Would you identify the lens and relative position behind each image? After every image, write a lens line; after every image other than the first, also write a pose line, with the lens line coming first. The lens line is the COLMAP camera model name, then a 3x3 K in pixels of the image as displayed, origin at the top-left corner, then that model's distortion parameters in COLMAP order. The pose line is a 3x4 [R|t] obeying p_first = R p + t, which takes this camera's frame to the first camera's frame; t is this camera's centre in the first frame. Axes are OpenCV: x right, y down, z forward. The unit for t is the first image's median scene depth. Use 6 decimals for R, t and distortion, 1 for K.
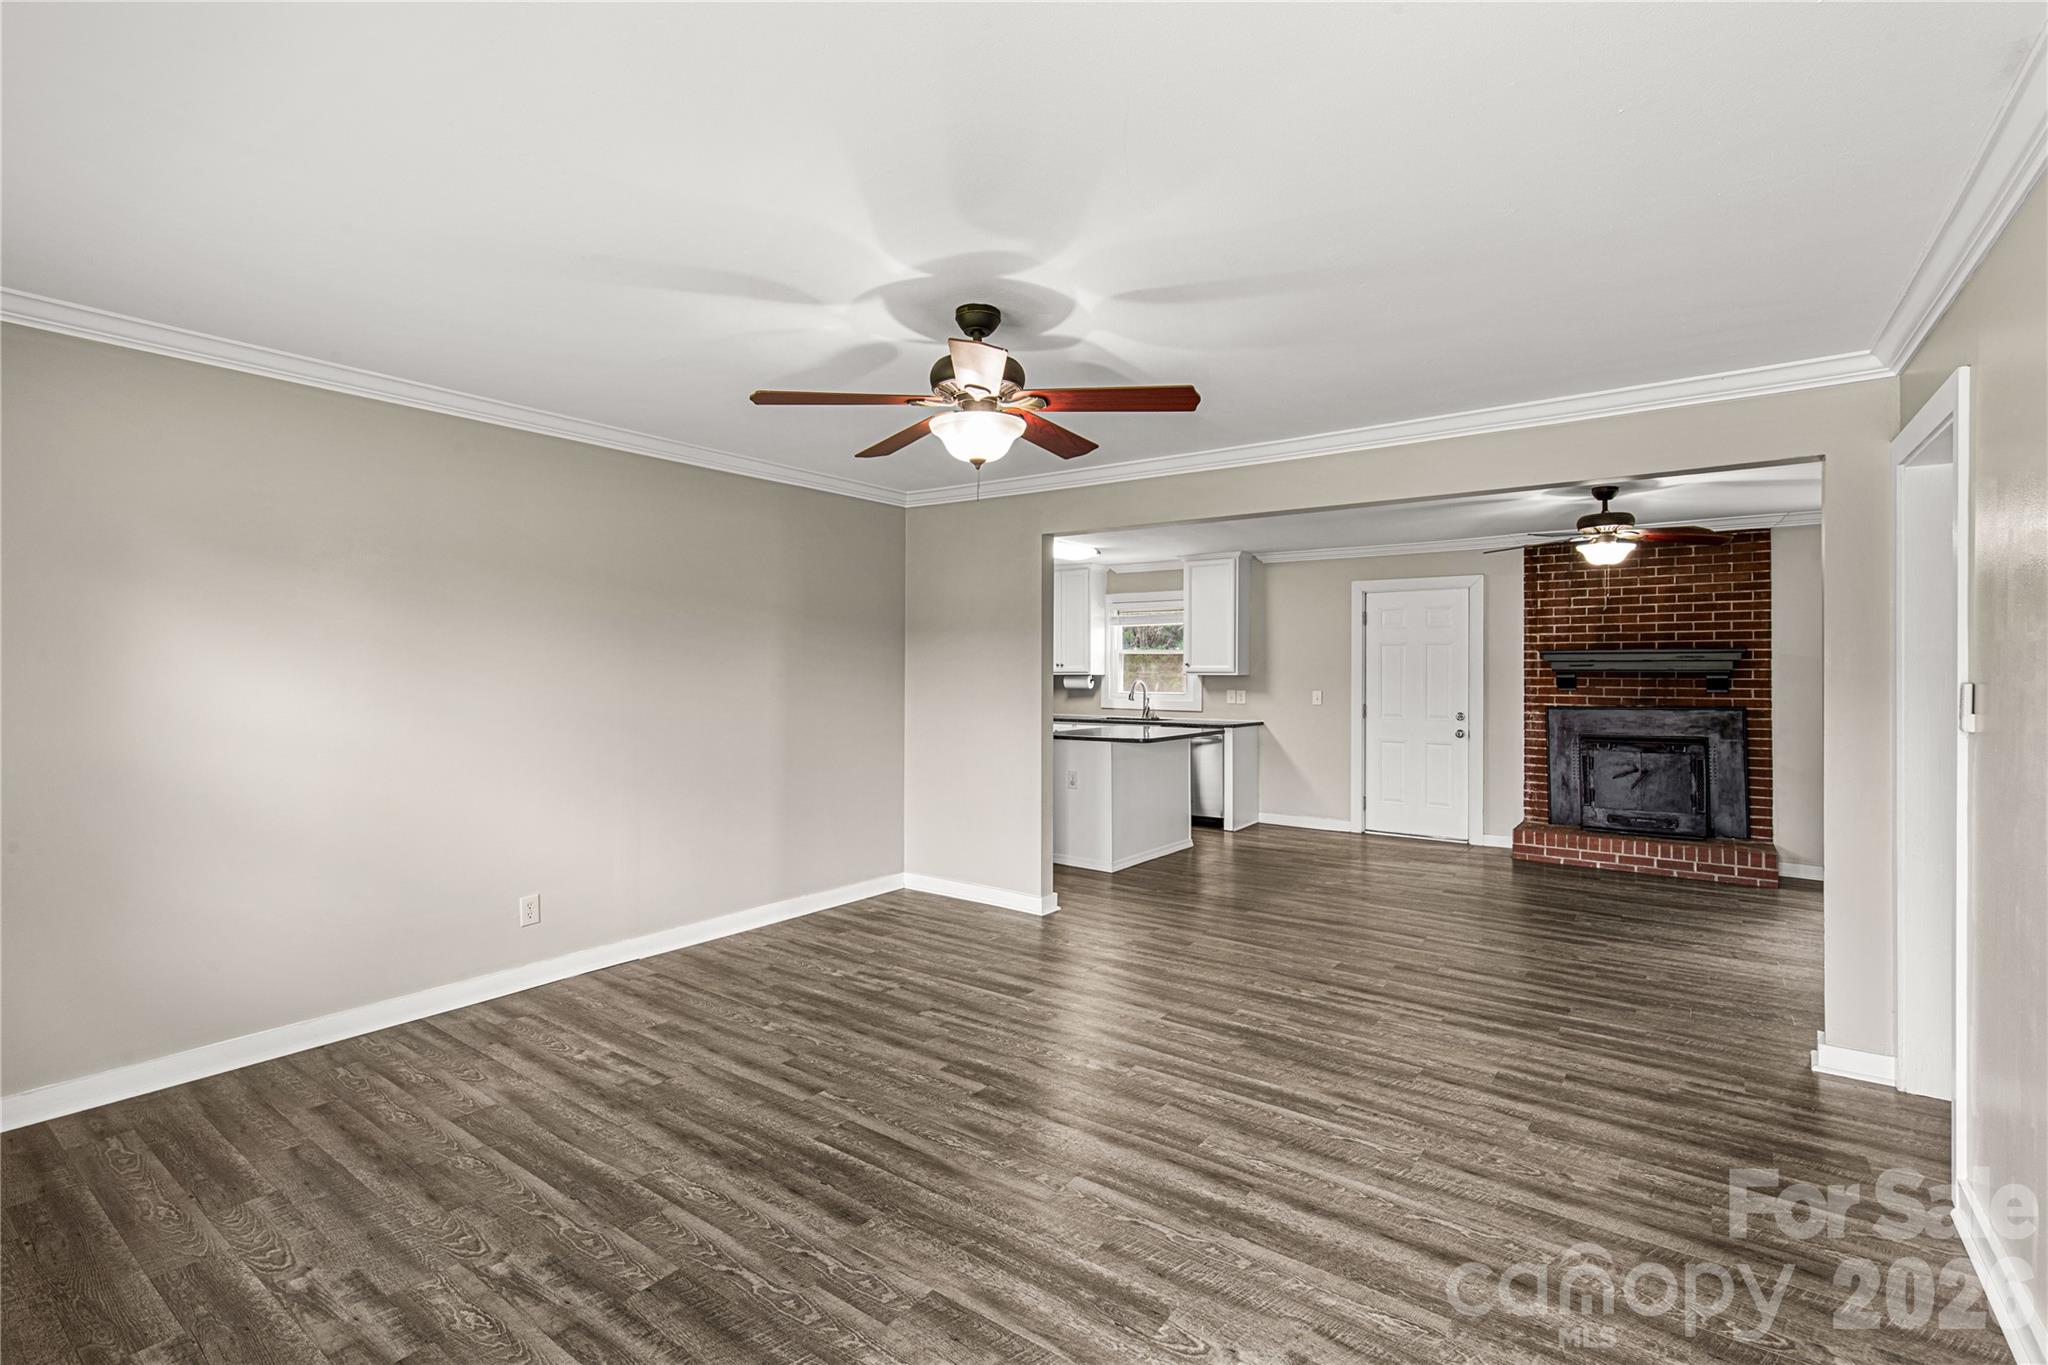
lens RADIAL K [[939.8, 0, 1027.6], [0, 939.8, 671.1], [0, 0, 1]] dist [0.004075, 0.000116]
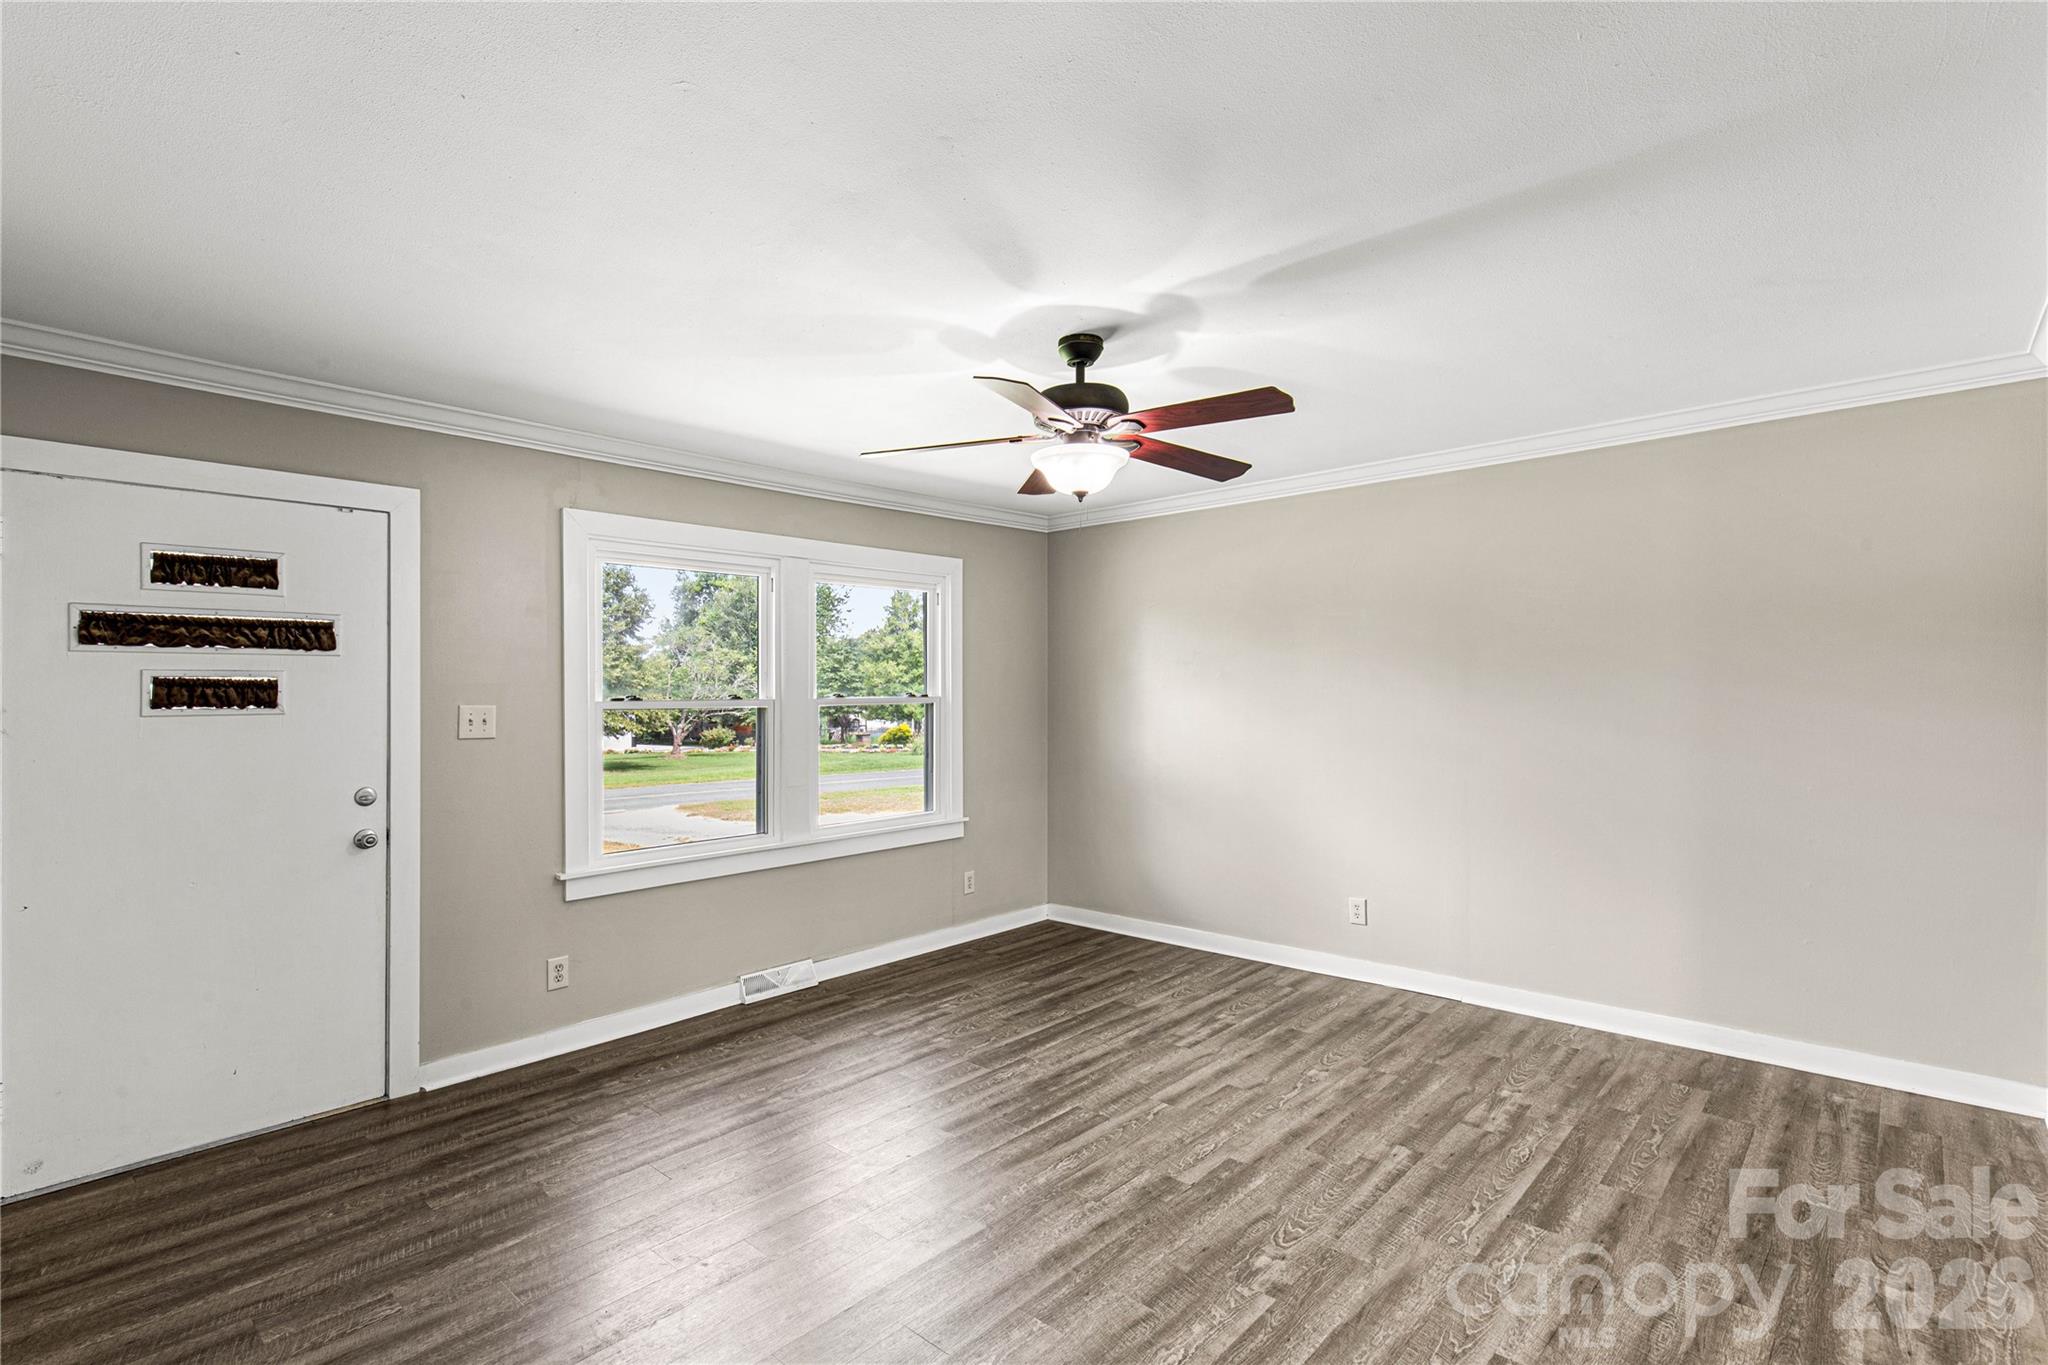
lens RADIAL K [[976.2, 0, 1024.0], [0, 976.2, 682.5], [0, 0, 1]] dist [0.001276, -0.000109]
pose [[-0.114447, -0.007909, -0.993398, 0.647379], [0.008567, 0.999923, -0.008948, -0.011492], [0.993392, -0.009535, -0.114371, 0.707502]]
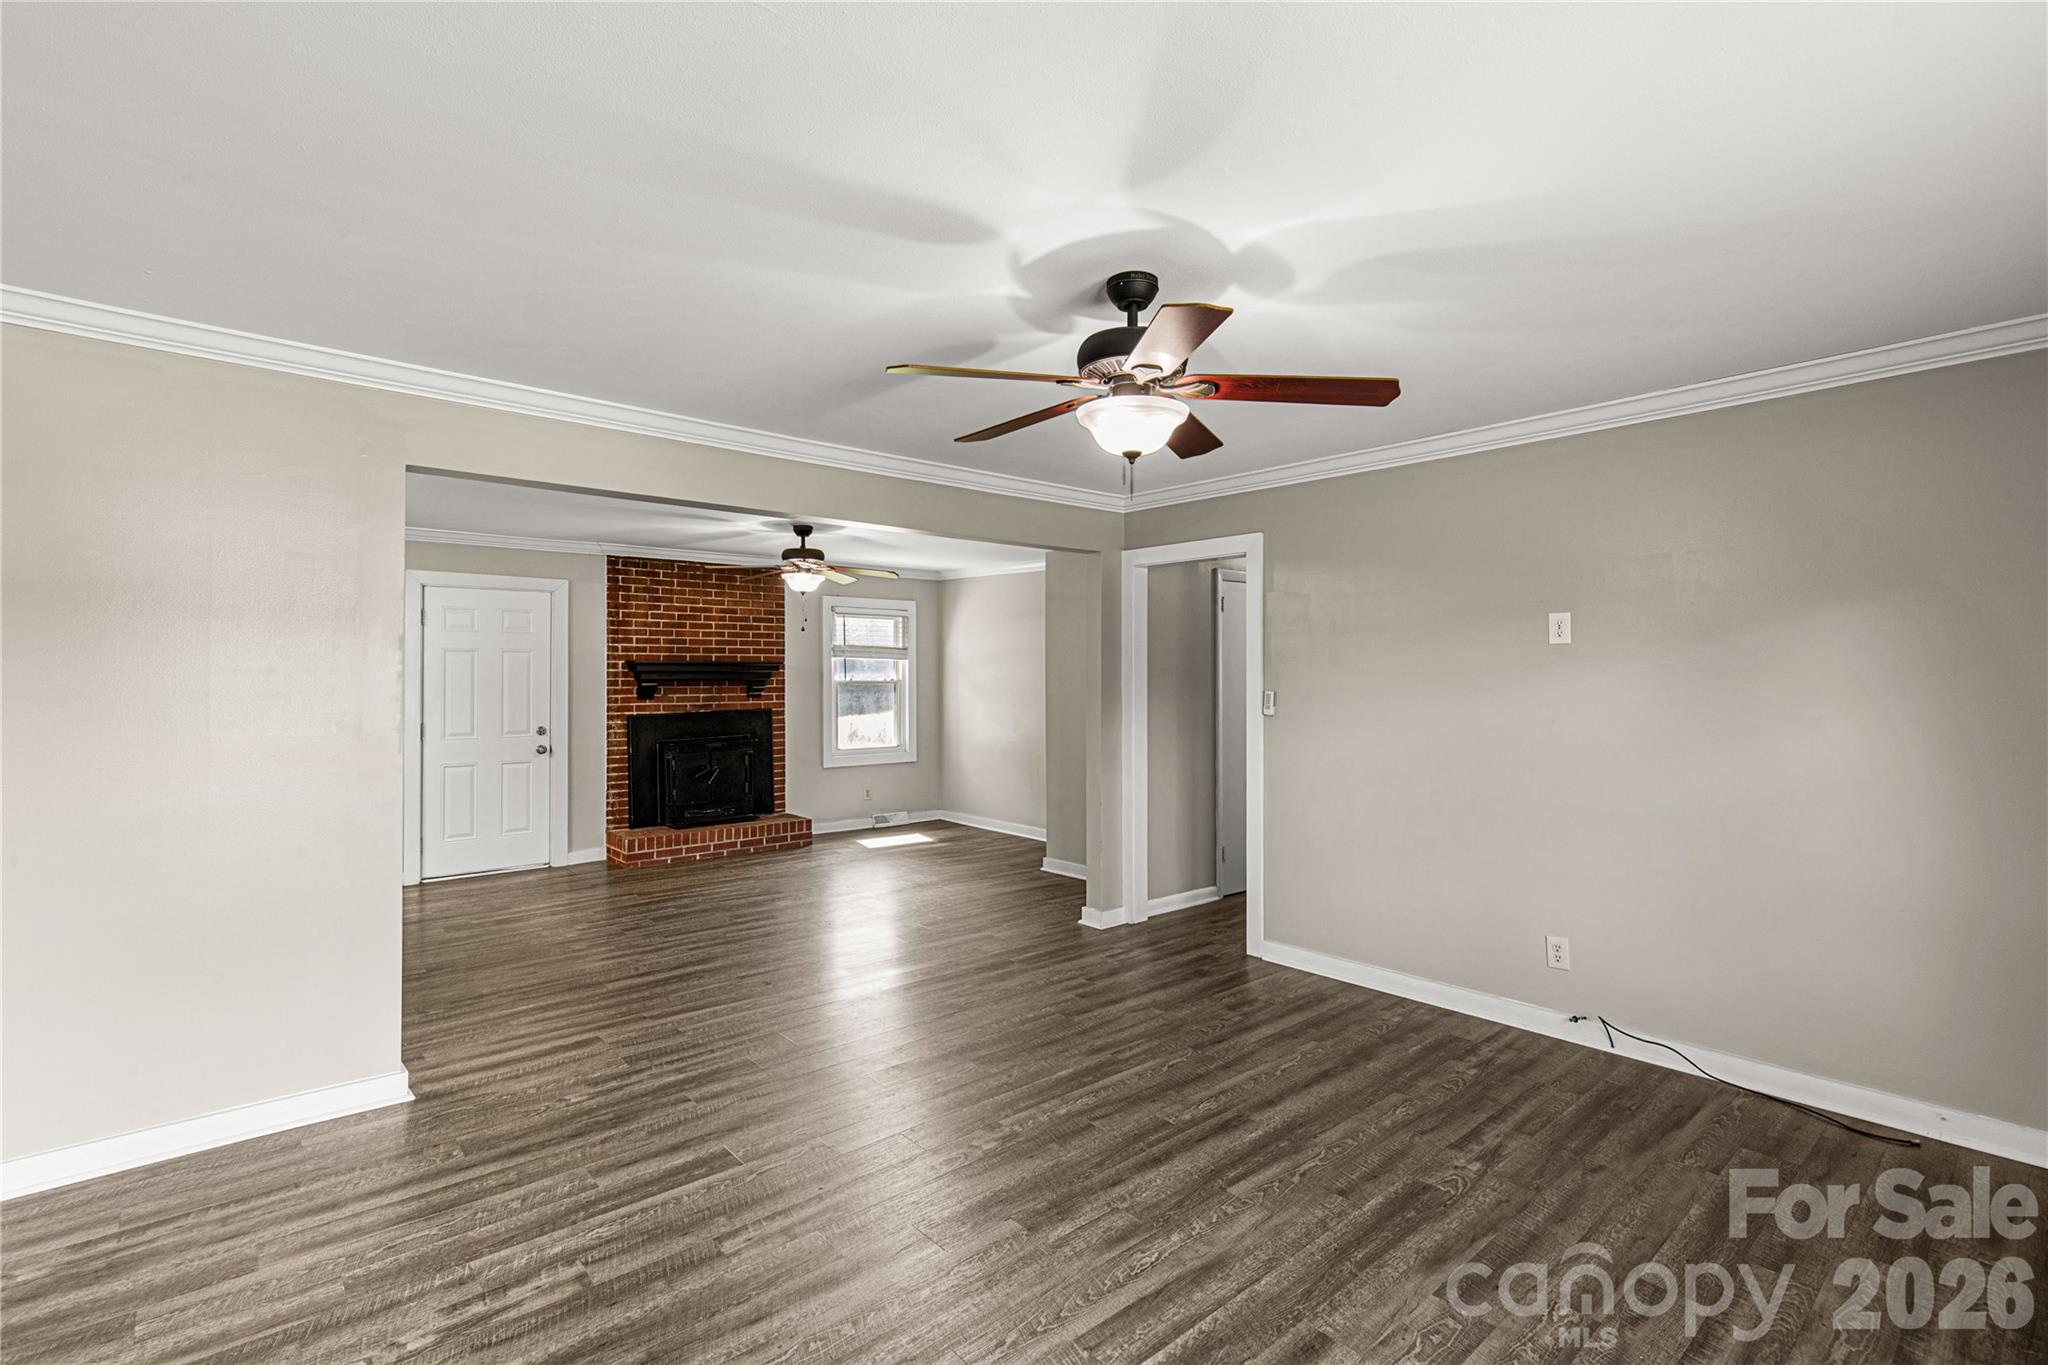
lens RADIAL K [[939.8, 0, 1027.6], [0, 939.8, 671.1], [0, 0, 1]] dist [0.004075, 0.000116]
pose [[0.221873, -0.000118, 0.975075, -0.605485], [0.001609, 0.999999, -0.000245, -0.016769], [-0.975074, 0.001624, 0.221873, 0.599018]]
